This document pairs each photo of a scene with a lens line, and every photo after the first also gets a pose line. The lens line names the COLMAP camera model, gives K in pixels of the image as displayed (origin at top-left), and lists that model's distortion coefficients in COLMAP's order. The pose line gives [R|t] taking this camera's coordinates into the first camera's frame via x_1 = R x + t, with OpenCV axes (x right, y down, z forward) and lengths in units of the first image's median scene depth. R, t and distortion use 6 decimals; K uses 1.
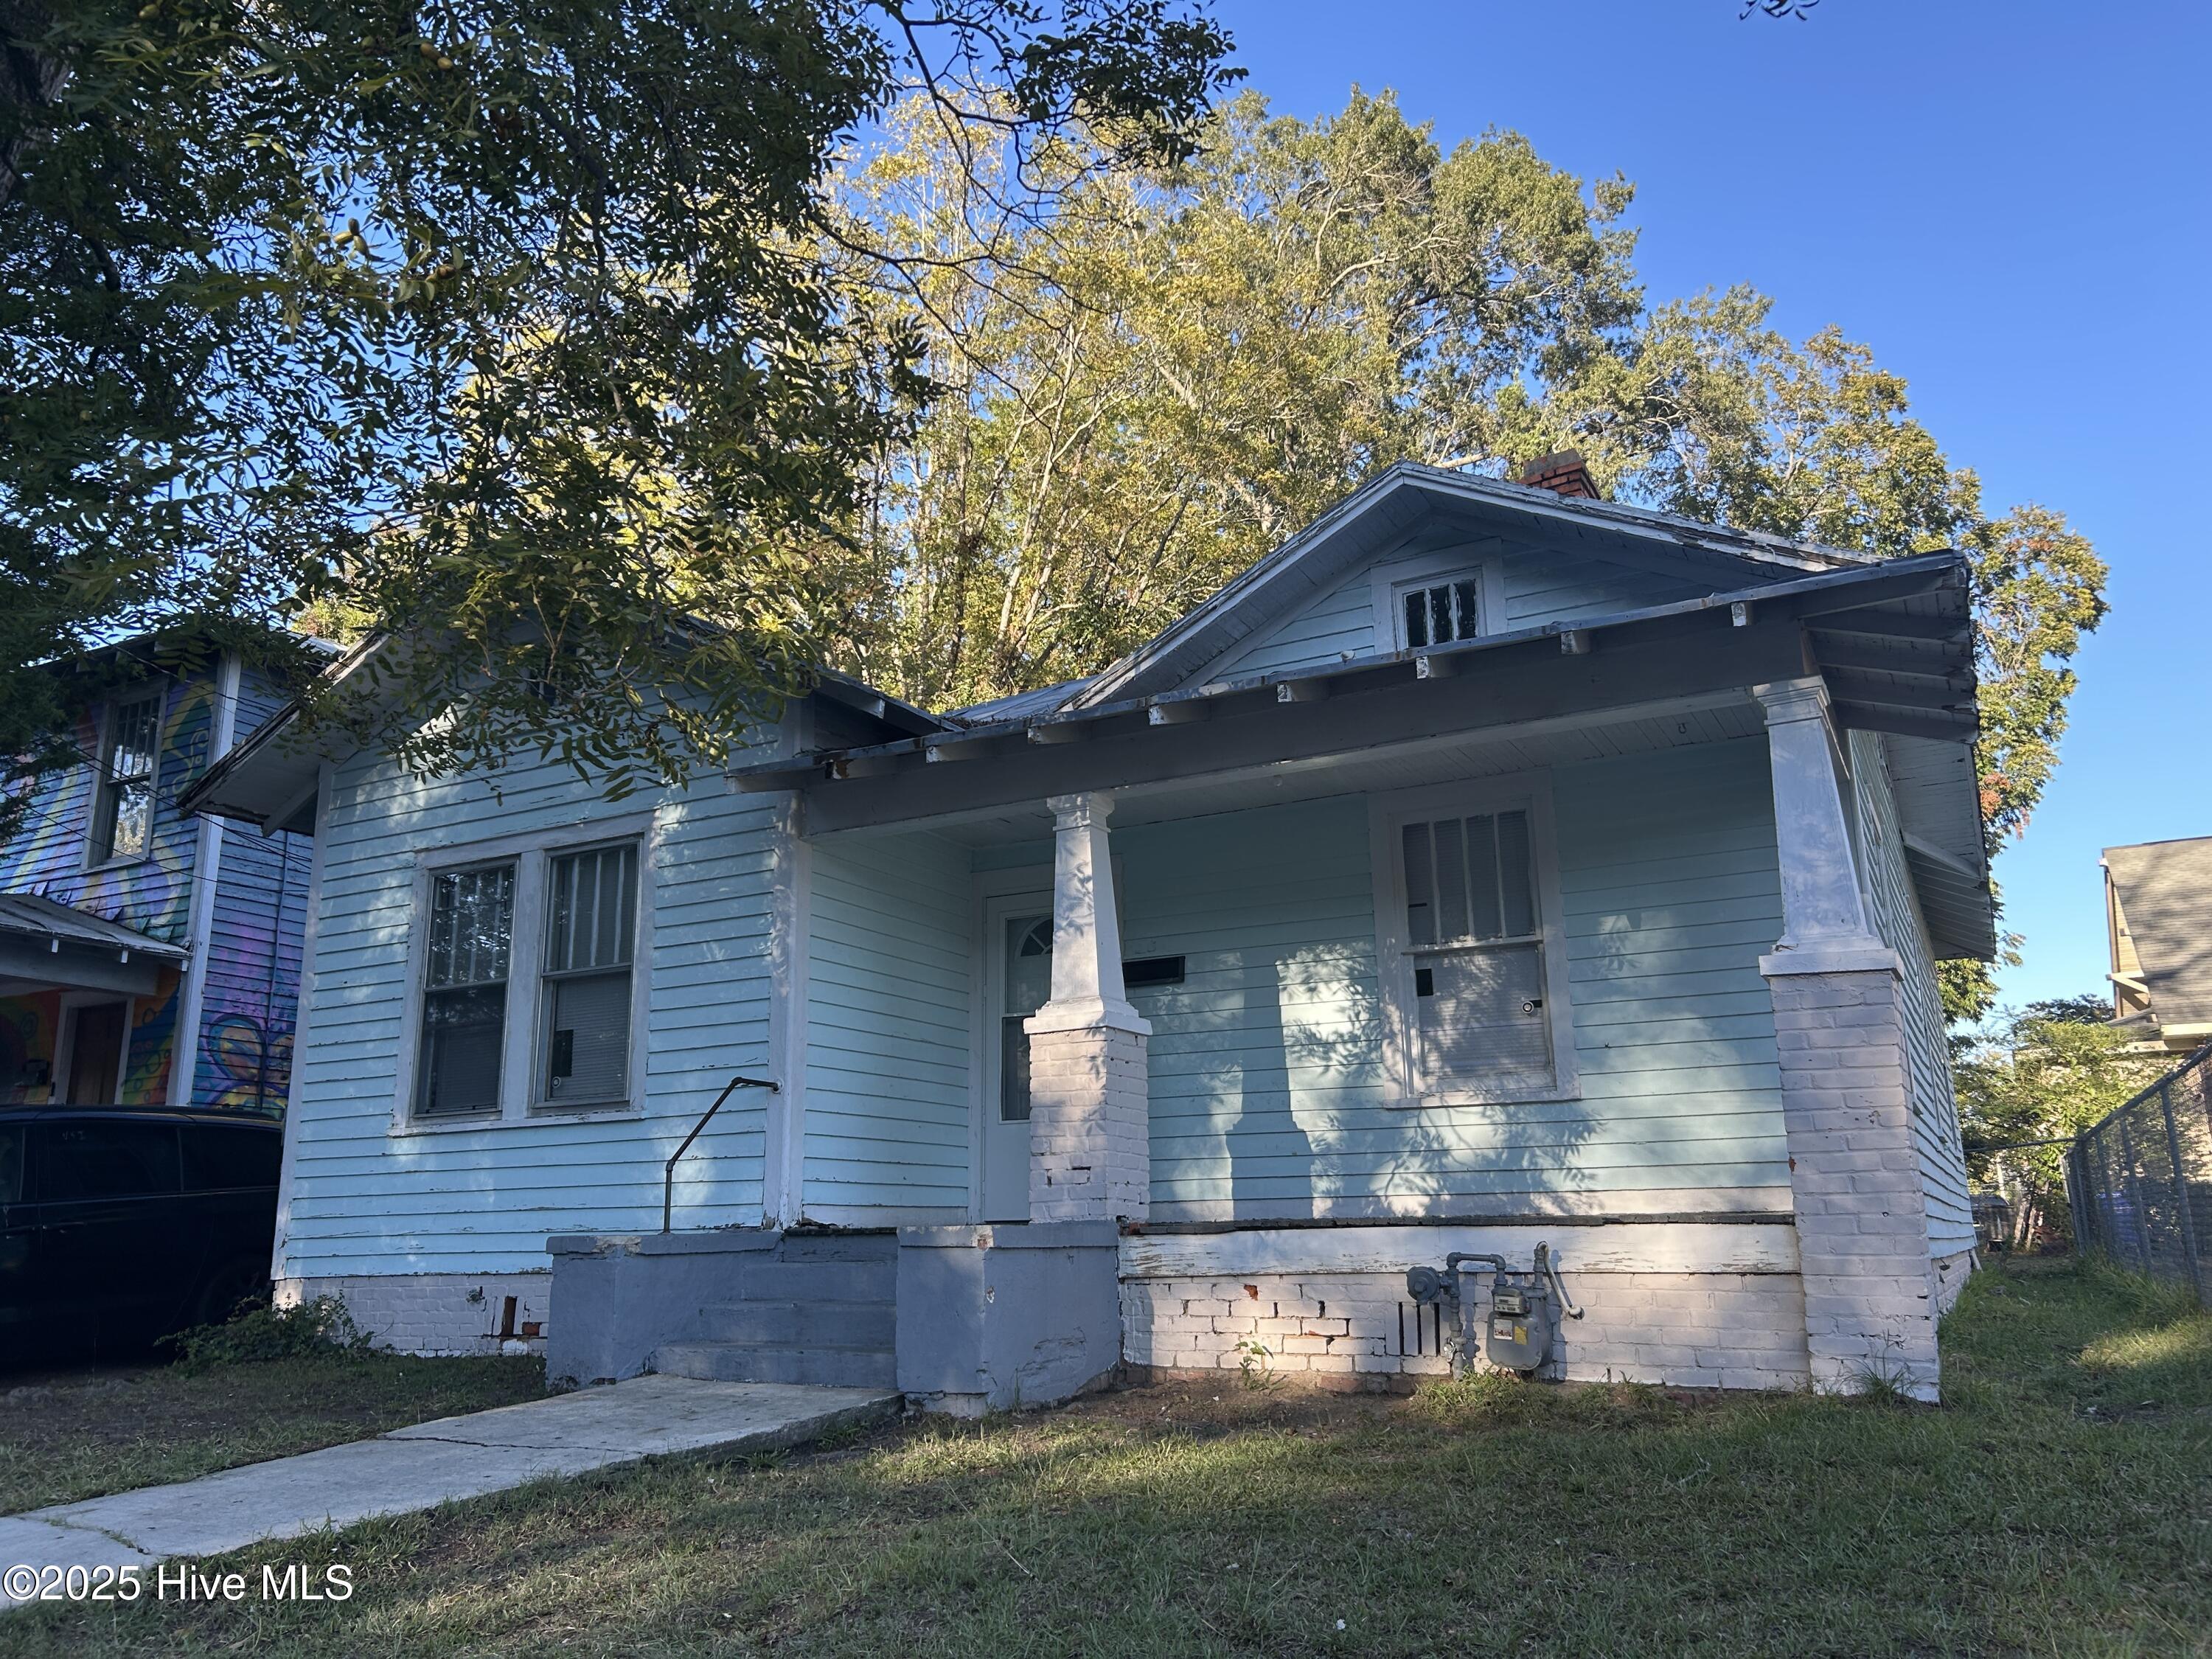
lens RADIAL K [[1679.1, 0, 1106.0], [0, 1679.1, 829.5], [0, 0, 1]] dist [0.079240, -0.112357]
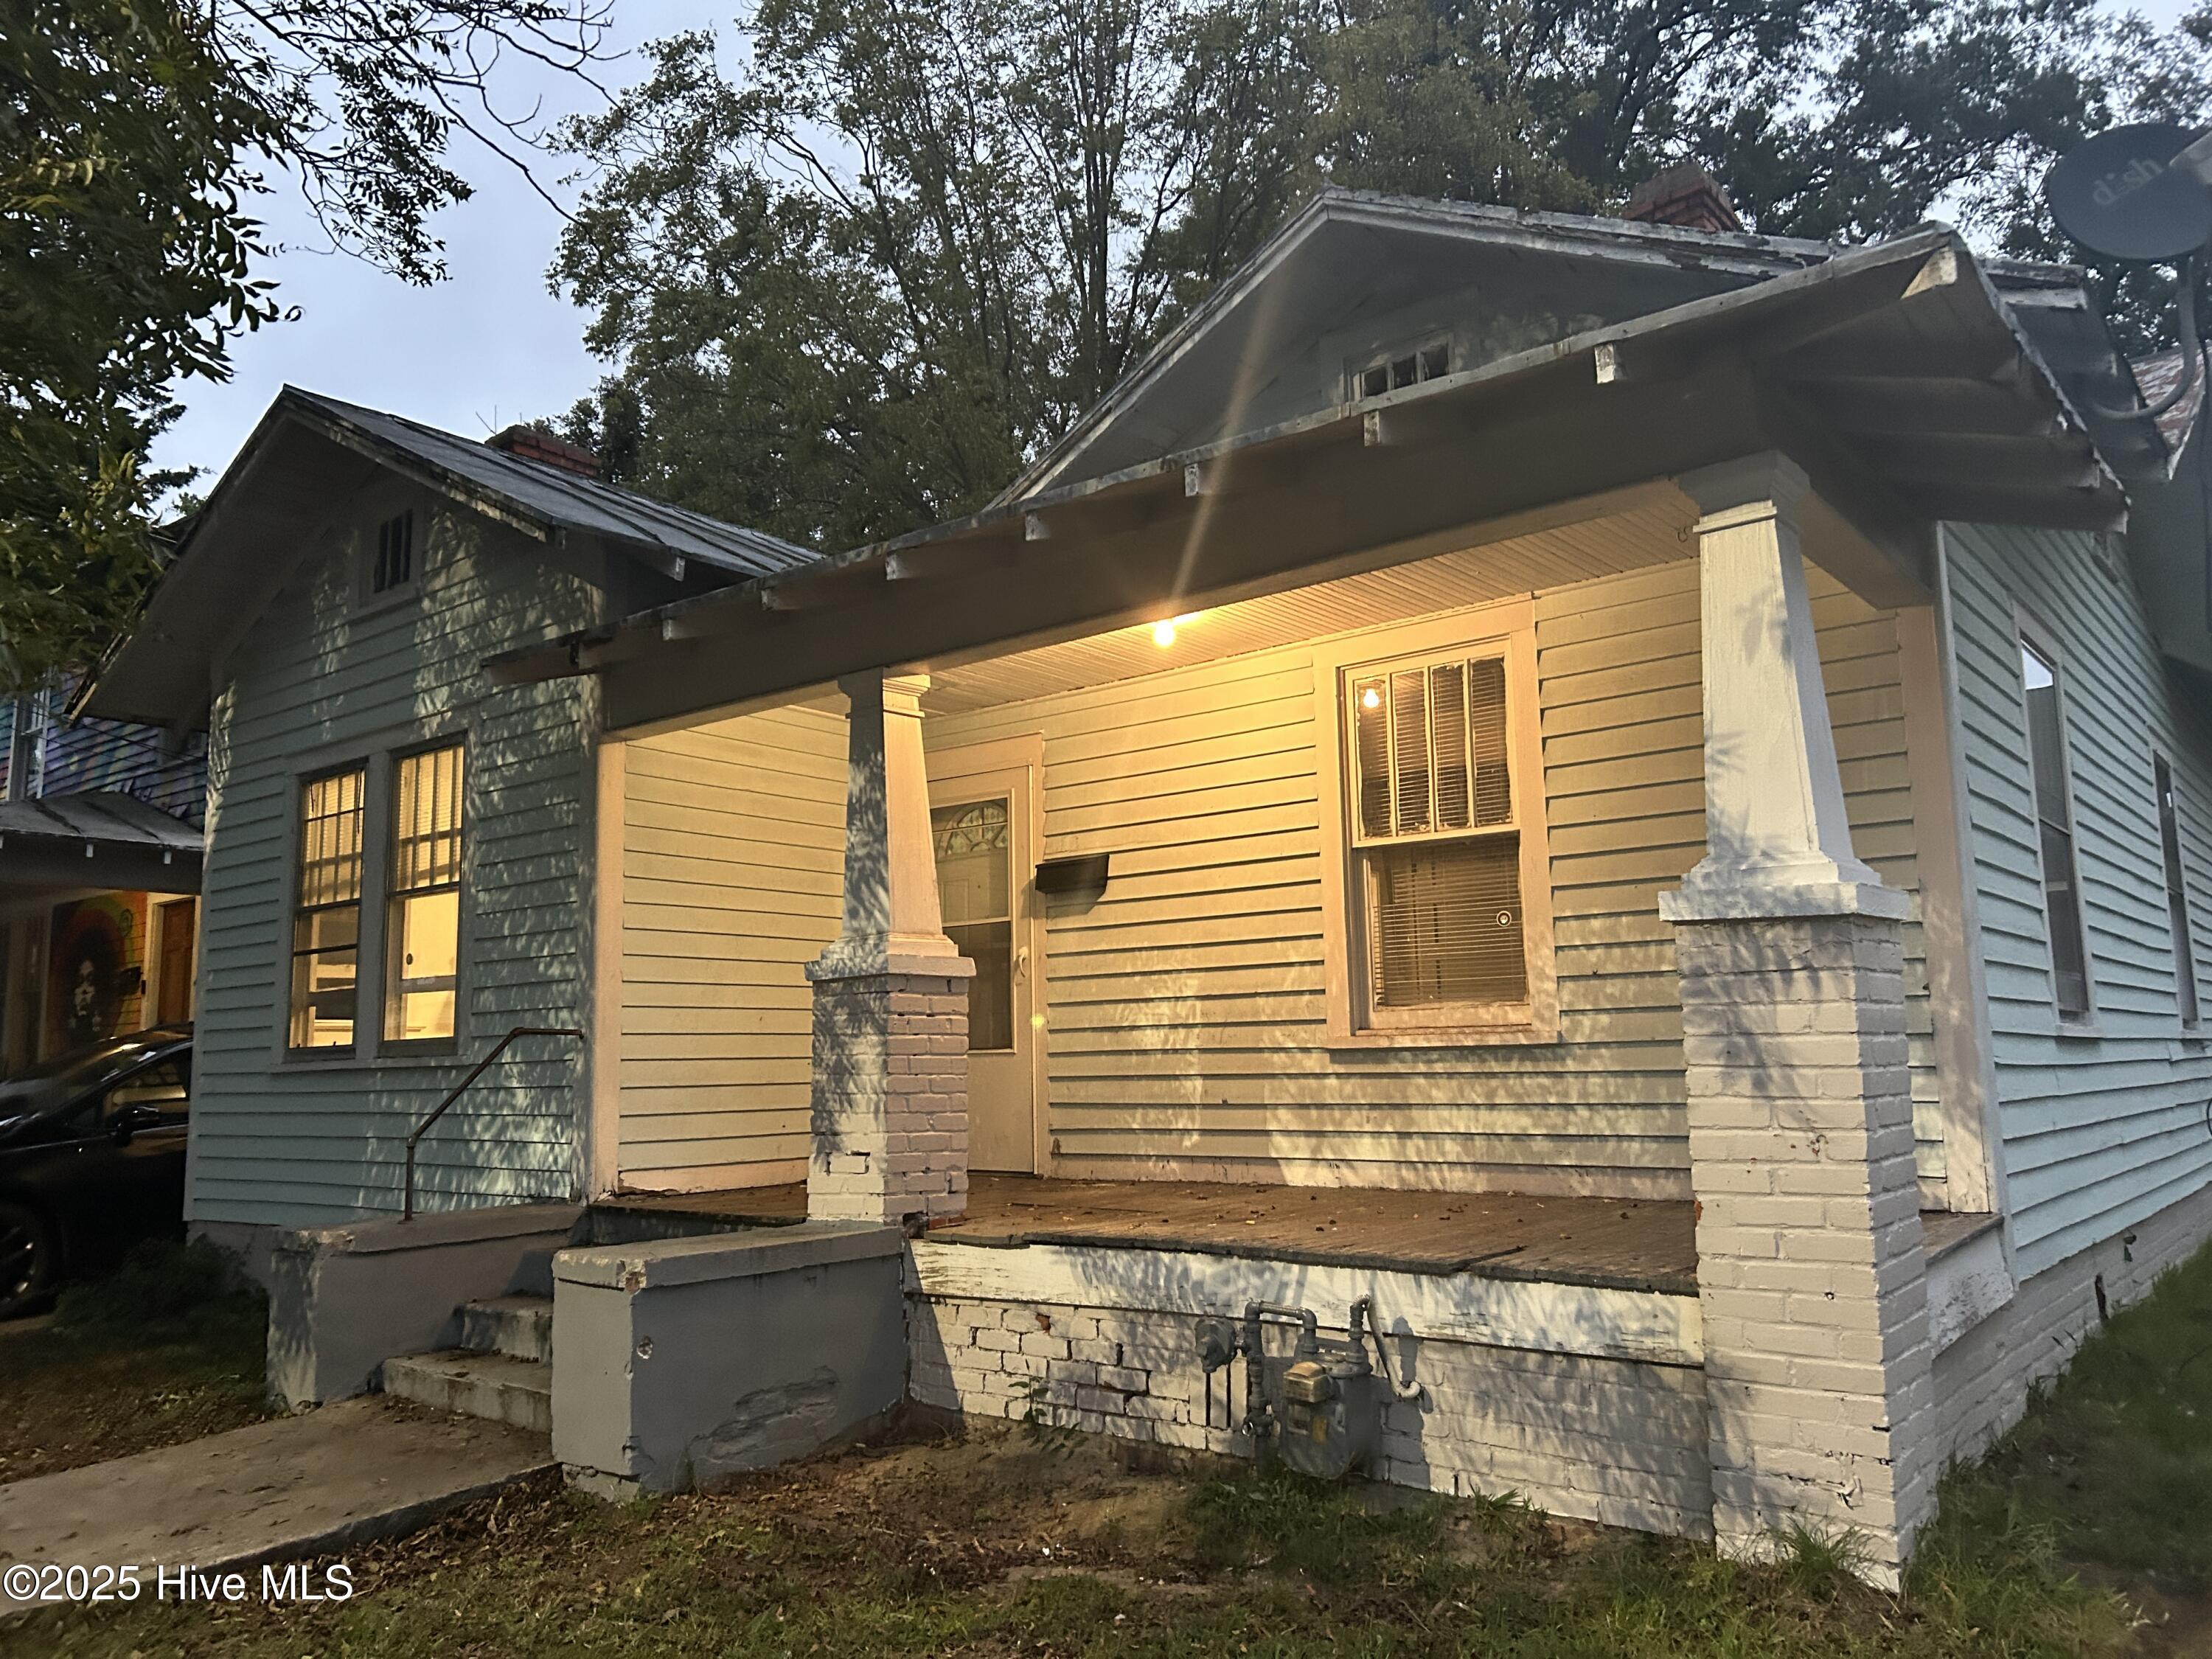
lens RADIAL K [[1679.1, 0, 1106.0], [0, 1679.1, 829.5], [0, 0, 1]] dist [0.079240, -0.112357]
pose [[0.982030, -0.031163, -0.186132, 0.187528], [0.050484, 0.993708, 0.099981, -0.016590], [0.181845, -0.107581, 0.977425, 0.202265]]
